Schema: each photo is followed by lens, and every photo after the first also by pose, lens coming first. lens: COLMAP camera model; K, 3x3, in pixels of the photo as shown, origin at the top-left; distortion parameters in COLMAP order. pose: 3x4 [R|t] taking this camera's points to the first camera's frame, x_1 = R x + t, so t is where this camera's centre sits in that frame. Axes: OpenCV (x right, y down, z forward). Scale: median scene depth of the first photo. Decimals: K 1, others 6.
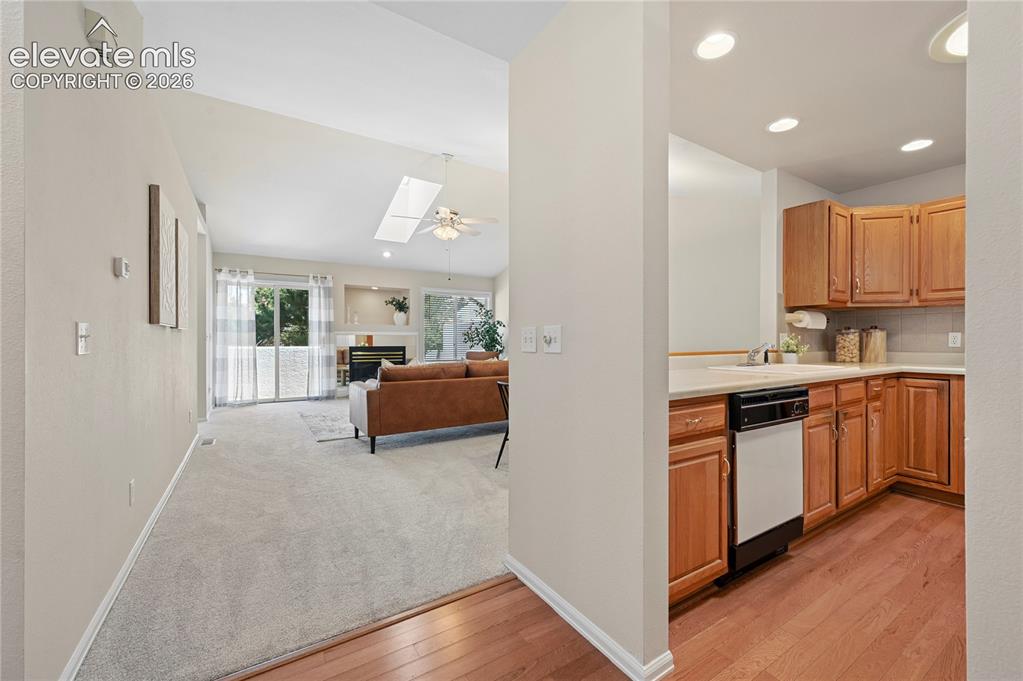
lens RADIAL K [[416.5, 0, 531.7], [0, 416.5, 342.7], [0, 0, 1]] dist [-0.000949, -0.000378]
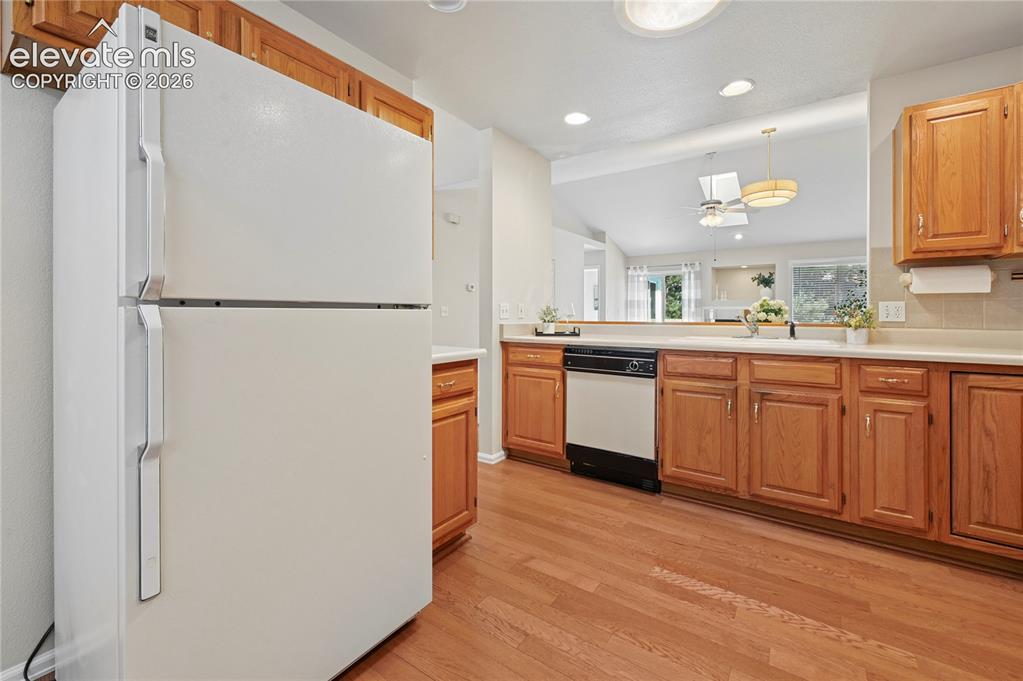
lens RADIAL K [[416.5, 0, 532.6], [0, 416.5, 311.7], [0, 0, 1]] dist [-0.000949, -0.000378]
pose [[0.393617, -0.005984, -0.919255, 0.787306], [-0.007529, 0.999924, -0.009733, 0.005037], [0.919244, 0.010752, 0.393542, 0.110009]]
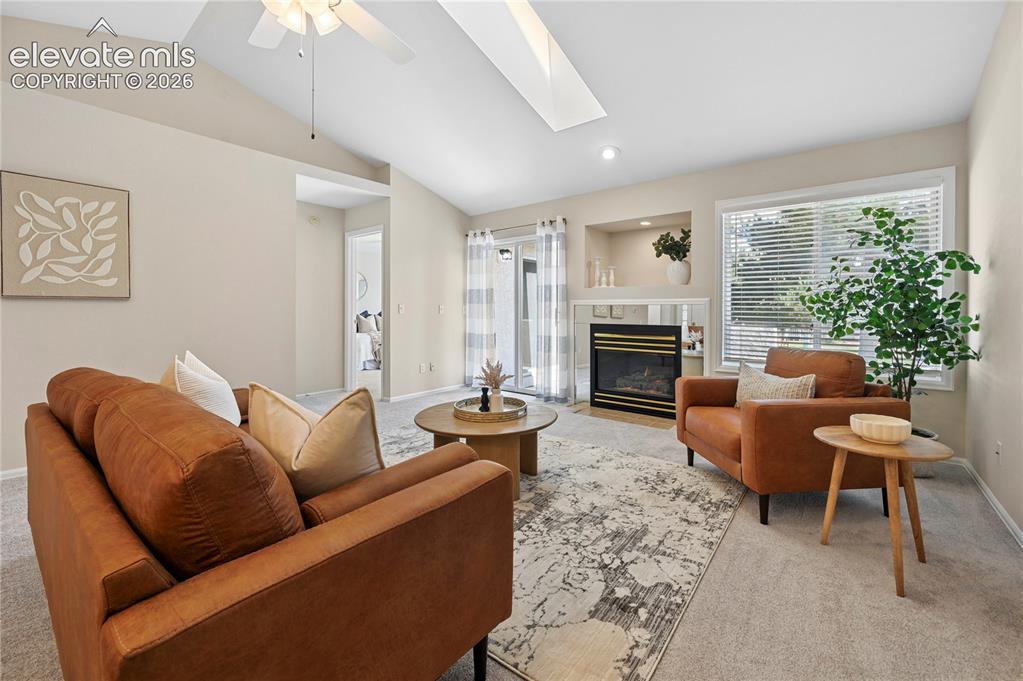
lens RADIAL K [[416.5, 0, 533.8], [0, 416.5, 312.1], [0, 0, 1]] dist [-0.000949, -0.000378]
pose [[0.326104, -0.000766, -0.945334, 0.224706], [-0.010204, 0.999939, -0.004330, -0.008370], [0.945279, 0.011058, 0.326076, 1.277682]]
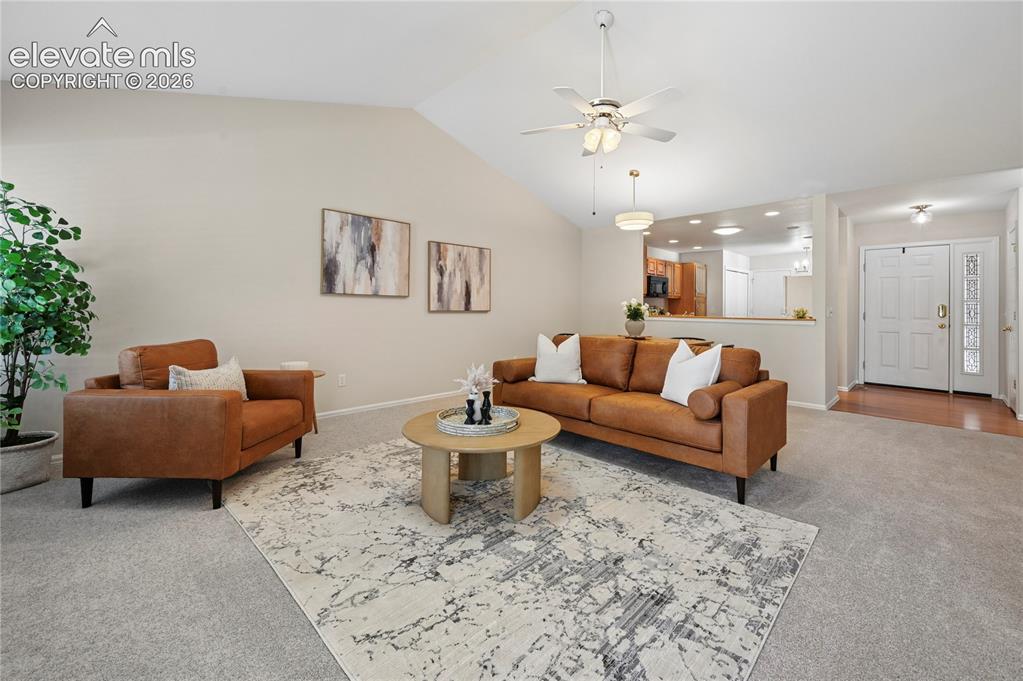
lens RADIAL K [[416.5, 0, 529.1], [0, 416.5, 309.5], [0, 0, 1]] dist [-0.000949, -0.000378]
pose [[-0.205490, -0.008283, 0.978624, -0.941973], [-0.003433, 0.999964, 0.007743, -0.017087], [-0.978653, -0.001768, -0.205511, 1.470657]]
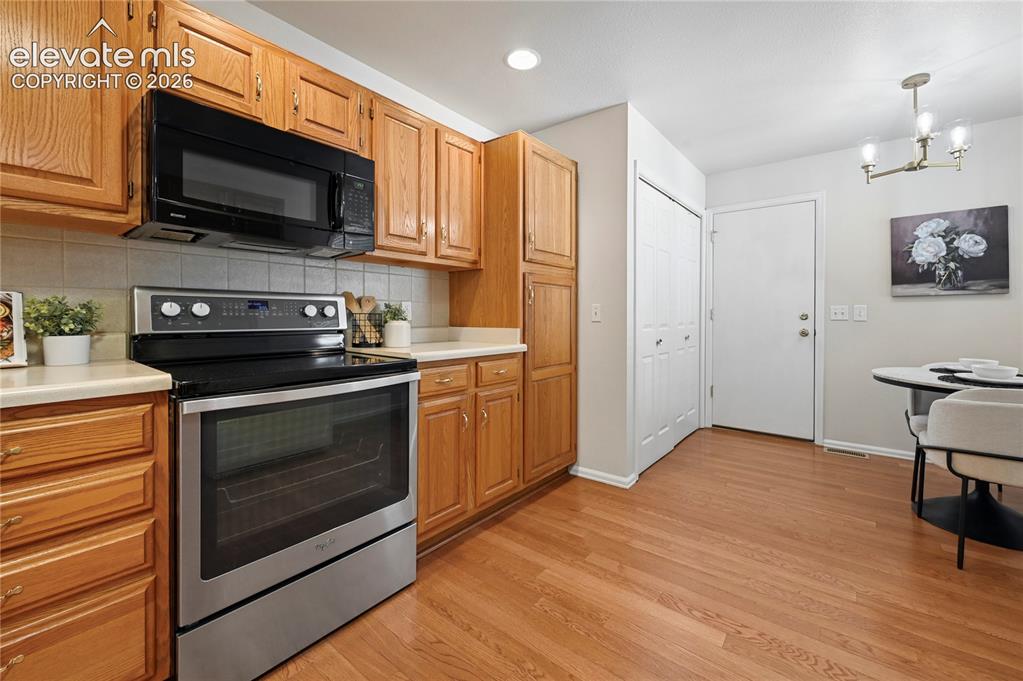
lens RADIAL K [[416.5, 0, 533.3], [0, 416.5, 314.9], [0, 0, 1]] dist [-0.000949, -0.000378]
pose [[-0.333814, -0.006051, 0.942620, 0.411224], [0.001396, 0.999975, 0.006914, 0.001422], [-0.942638, 0.003624, -0.333797, 0.392345]]
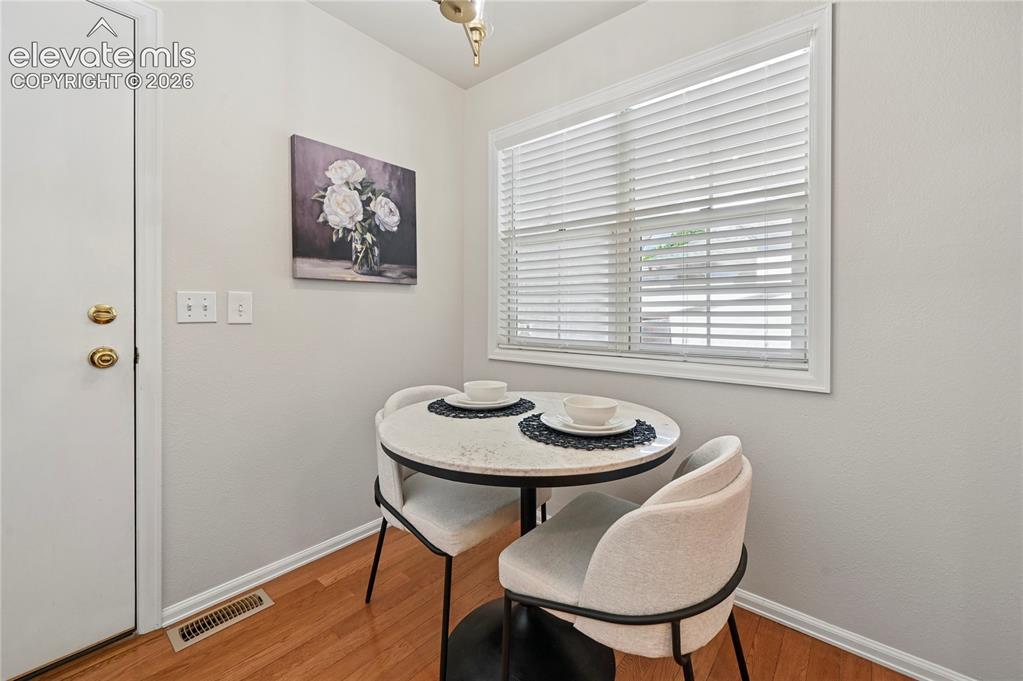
lens RADIAL K [[416.5, 0, 531.7], [0, 416.5, 317.4], [0, 0, 1]] dist [-0.000949, -0.000378]
pose [[-0.953886, -0.006509, -0.300097, 0.798951], [-0.010046, 0.999897, 0.010246, 0.006567], [0.300000, 0.012788, -0.953854, -0.000903]]
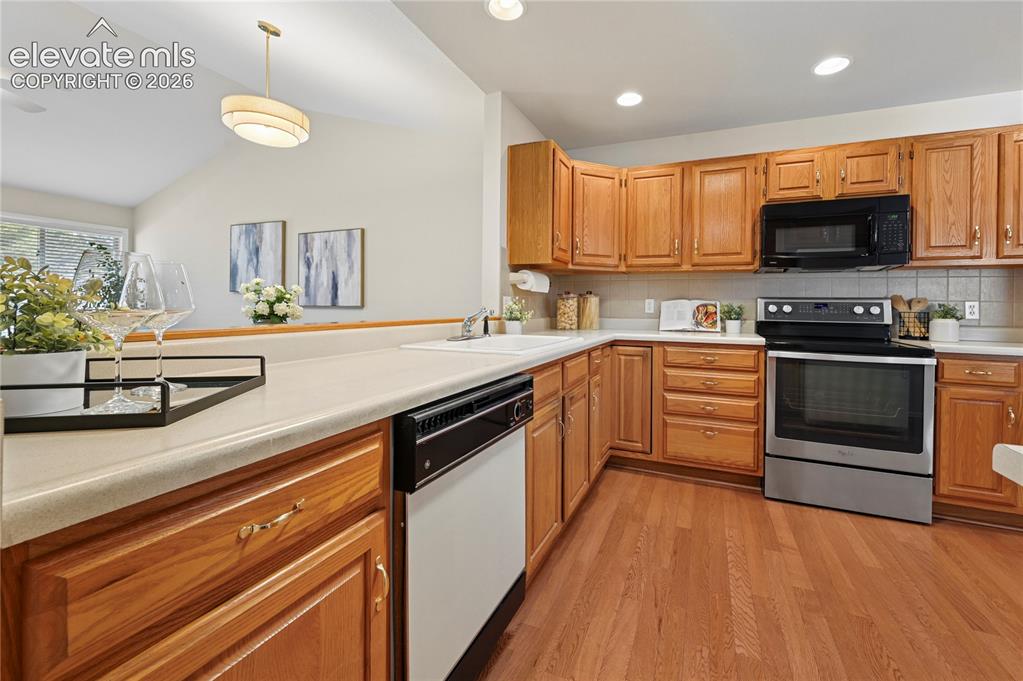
lens RADIAL K [[416.5, 0, 534.8], [0, 416.5, 309.8], [0, 0, 1]] dist [-0.000949, -0.000378]
pose [[0.827629, 0.003409, 0.561265, 0.144377], [-0.005718, 0.999981, 0.002358, 0.001049], [-0.561246, -0.005161, 0.827633, 0.221058]]
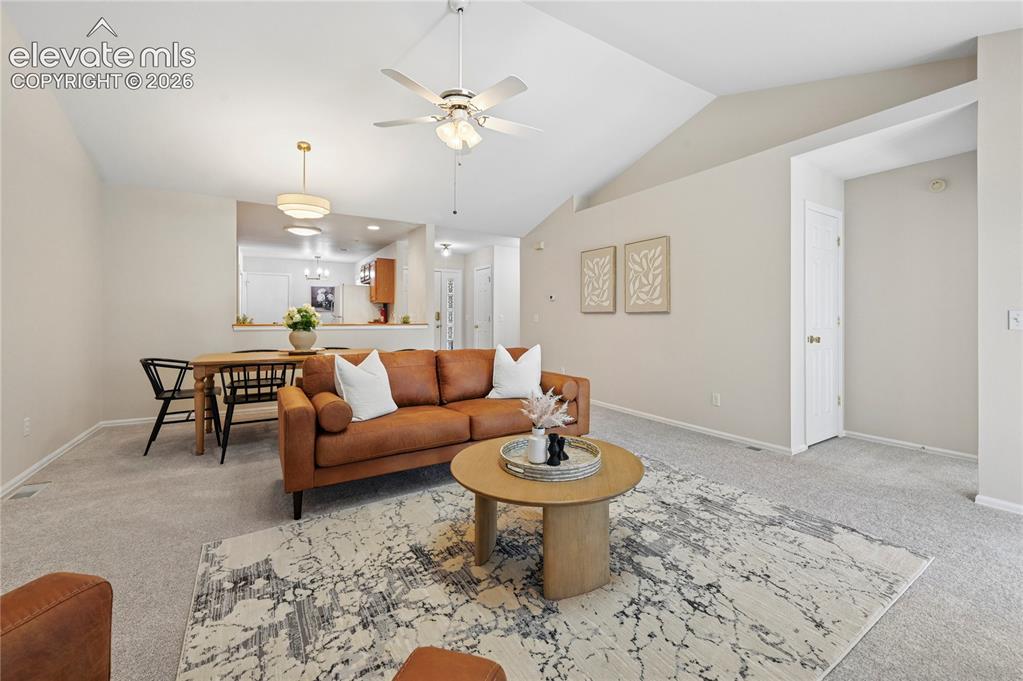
lens RADIAL K [[416.5, 0, 528.1], [0, 416.5, 315.6], [0, 0, 1]] dist [-0.000949, -0.000378]
pose [[-0.999799, -0.009094, 0.017893, -0.369827], [-0.009027, 0.999952, 0.003820, -0.020516], [-0.017927, 0.003658, -0.999833, 1.874856]]
